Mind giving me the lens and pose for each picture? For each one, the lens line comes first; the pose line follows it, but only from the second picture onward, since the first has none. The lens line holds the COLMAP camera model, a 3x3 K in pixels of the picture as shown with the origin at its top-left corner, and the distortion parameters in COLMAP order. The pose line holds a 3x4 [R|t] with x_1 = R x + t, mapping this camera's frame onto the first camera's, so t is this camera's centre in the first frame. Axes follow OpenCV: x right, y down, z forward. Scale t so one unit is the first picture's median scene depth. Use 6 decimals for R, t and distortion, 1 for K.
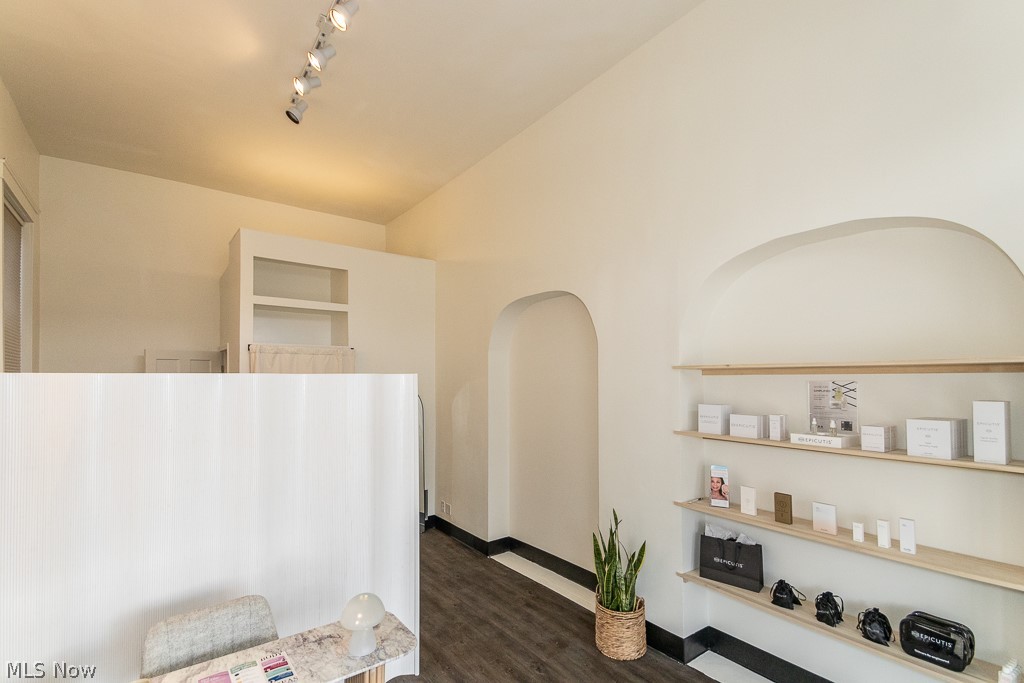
lens RADIAL K [[472.3, 0, 507.7], [0, 472.3, 360.1], [0, 0, 1]] dist [0.044576, -0.000001]
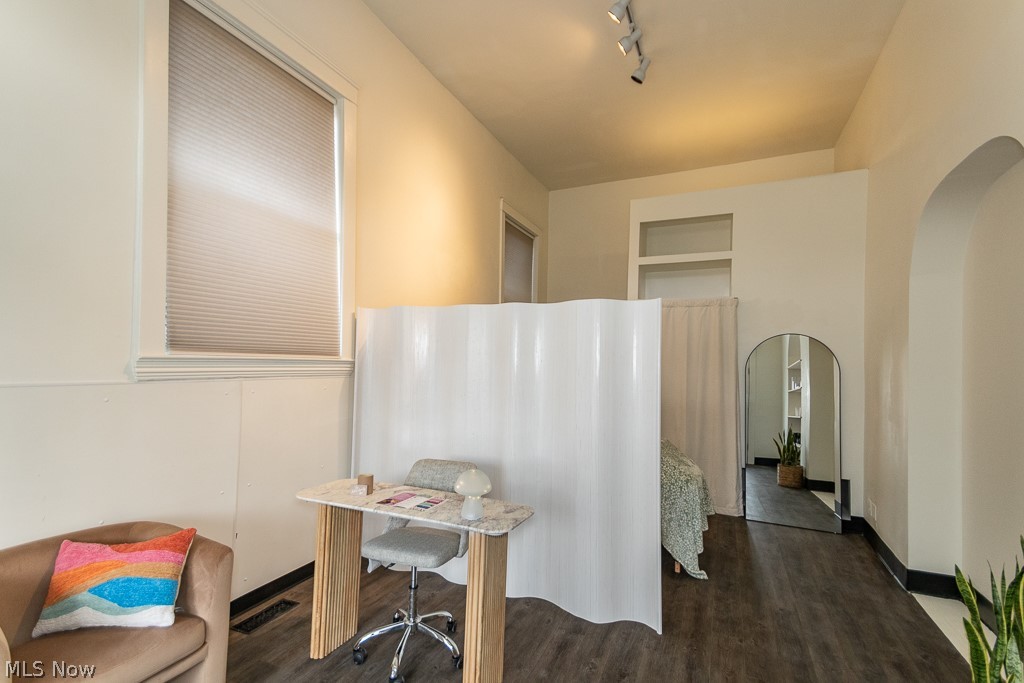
lens RADIAL K [[476.4, 0, 505.0], [0, 476.4, 338.8], [0, 0, 1]] dist [0.052728, -0.001081]
pose [[0.498016, -0.024693, -0.866816, 0.323515], [0.013604, 0.999694, -0.020662, 0.085531], [0.867061, -0.001502, 0.498200, 0.211598]]
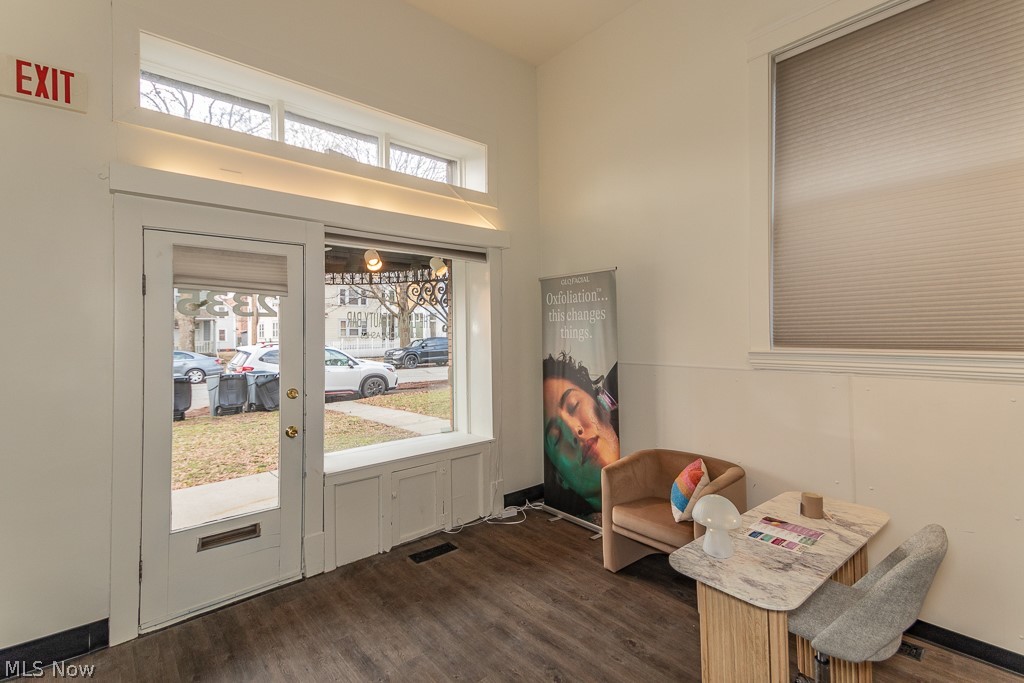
lens RADIAL K [[476.4, 0, 505.0], [0, 476.4, 338.8], [0, 0, 1]] dist [0.052728, -0.001081]
pose [[-0.997349, 0.009640, -0.072119, 0.077303], [0.012126, 0.999344, -0.034120, 0.090077], [0.071743, -0.034904, -0.996812, 0.836406]]
